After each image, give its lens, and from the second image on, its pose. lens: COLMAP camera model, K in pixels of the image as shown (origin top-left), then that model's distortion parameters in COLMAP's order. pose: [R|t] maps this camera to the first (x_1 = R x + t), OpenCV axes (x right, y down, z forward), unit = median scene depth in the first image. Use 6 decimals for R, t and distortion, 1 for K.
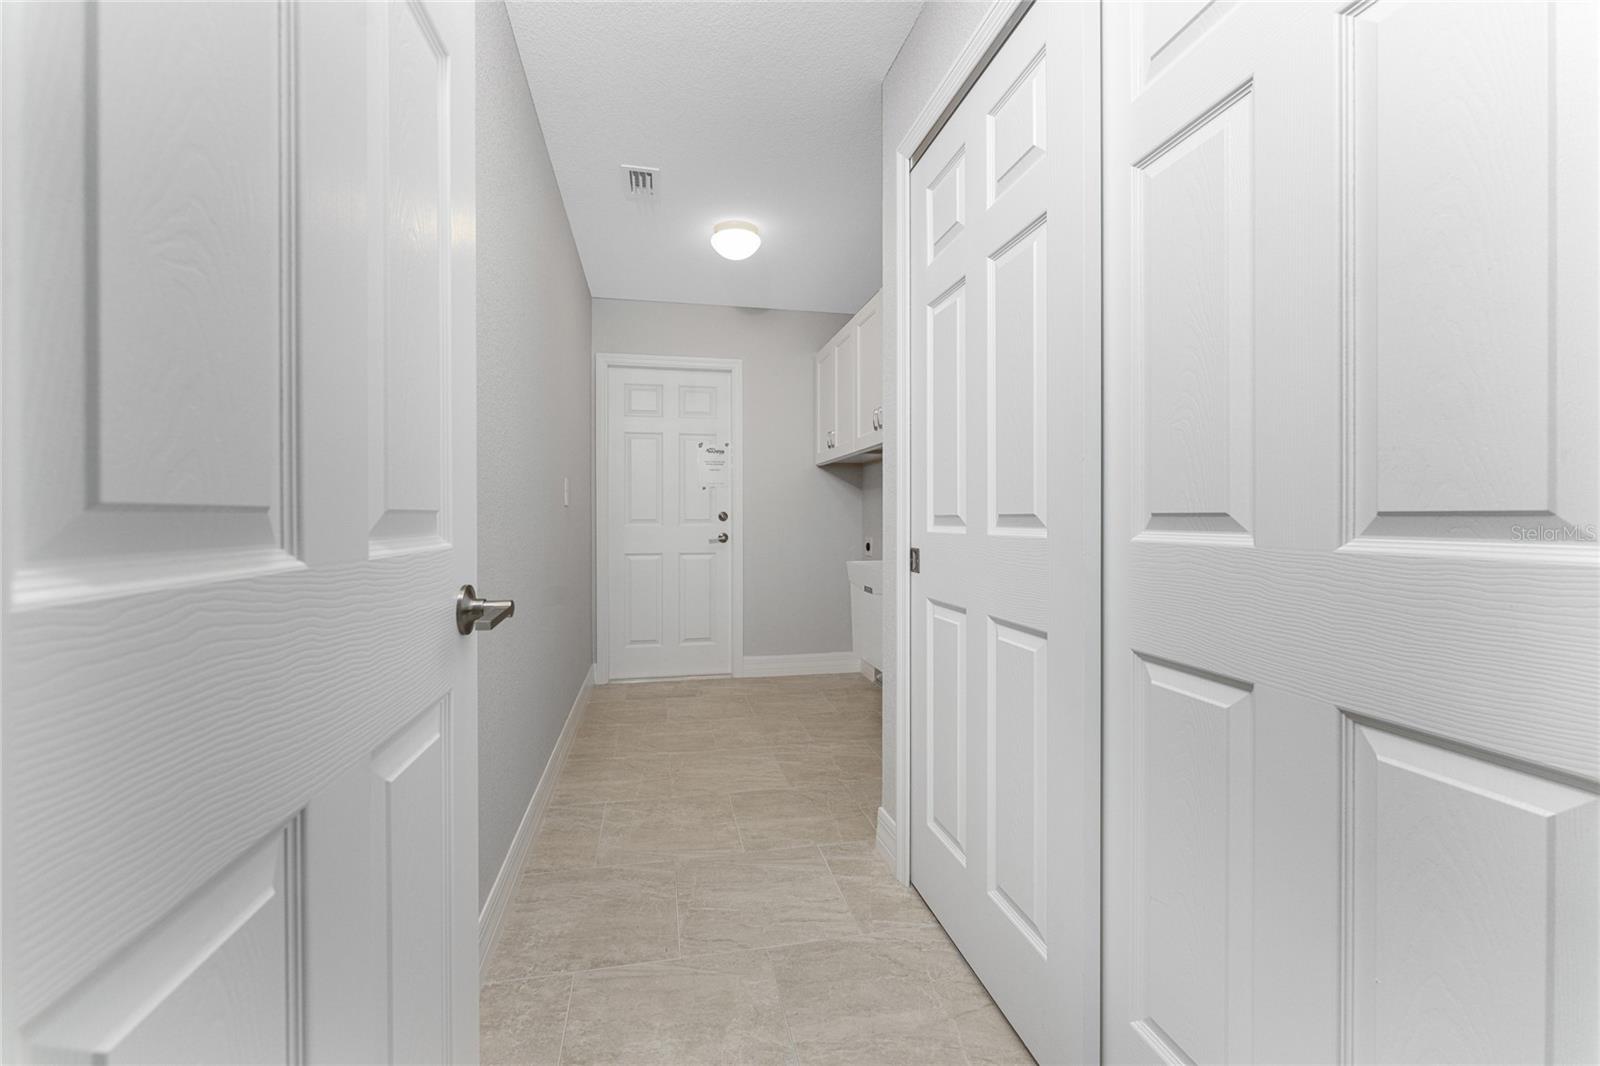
lens RADIAL K [[637.0, 0, 793.6], [0, 637.0, 520.2], [0, 0, 1]] dist [-0.008465, -0.000275]
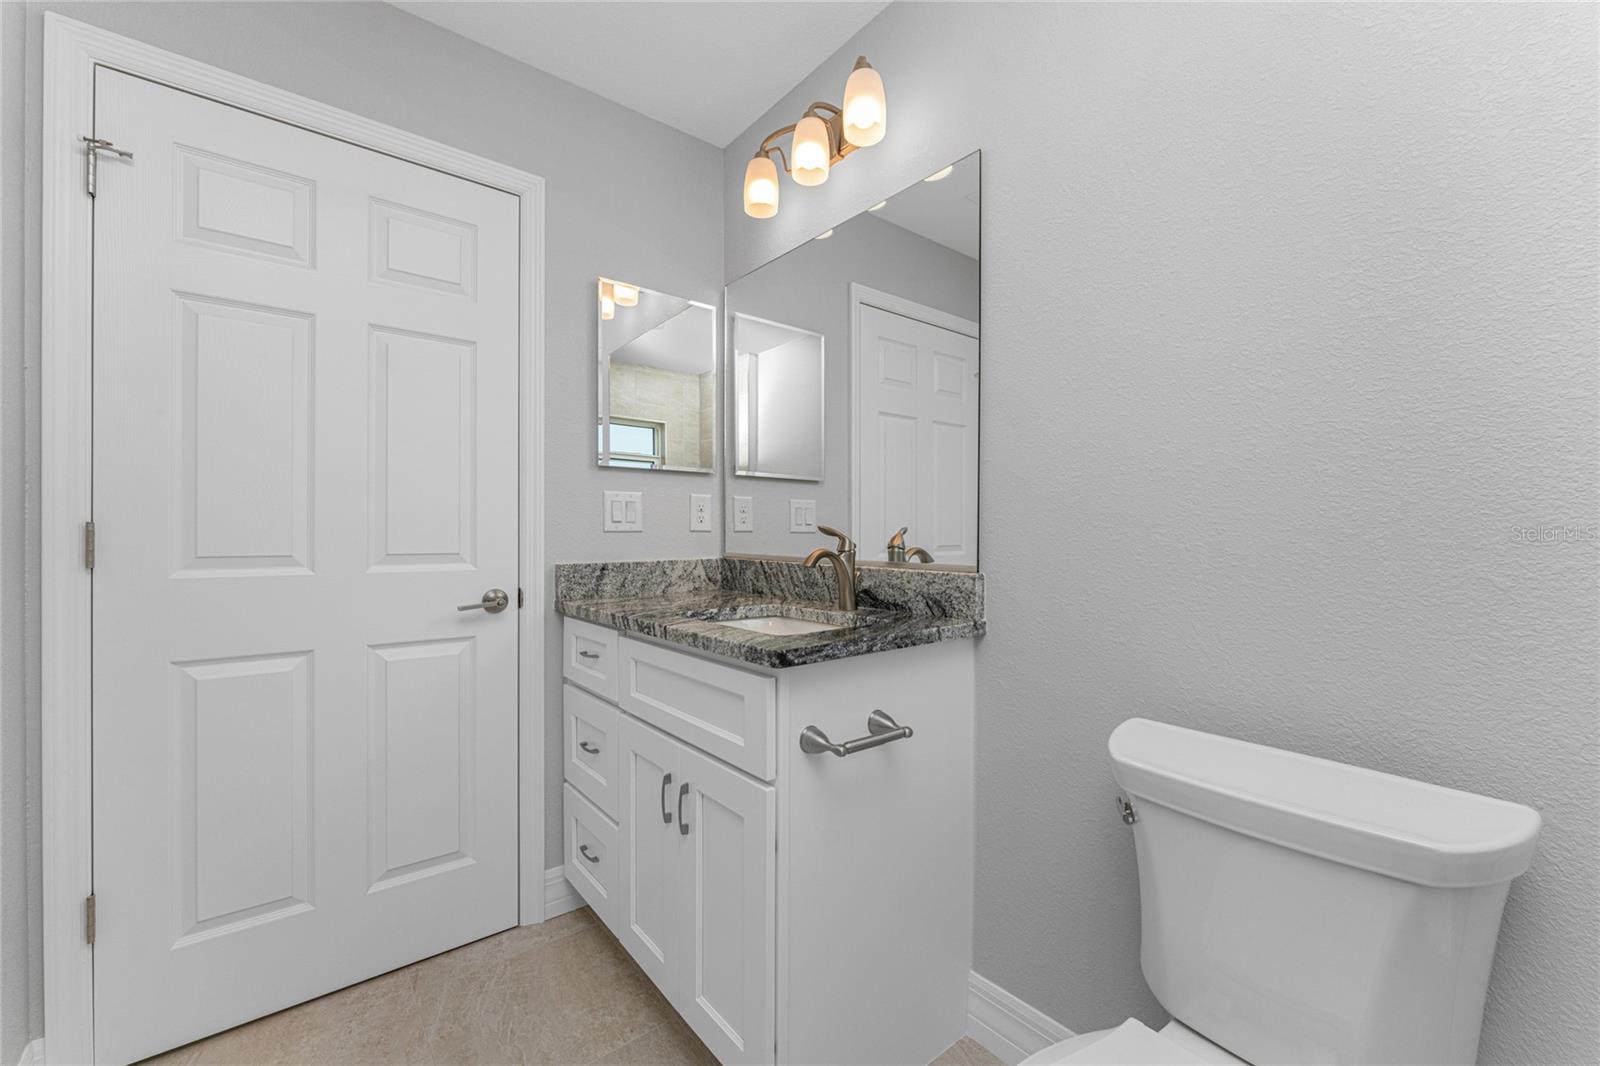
lens RADIAL K [[637.0, 0, 808.9], [0, 637.0, 541.8], [0, 0, 1]] dist [-0.008465, -0.000275]
pose [[0.892723, -0.002264, 0.450599, -0.115687], [0.003628, 0.999991, -0.002164, -0.008639], [-0.450590, 0.003567, 0.892724, 0.548634]]
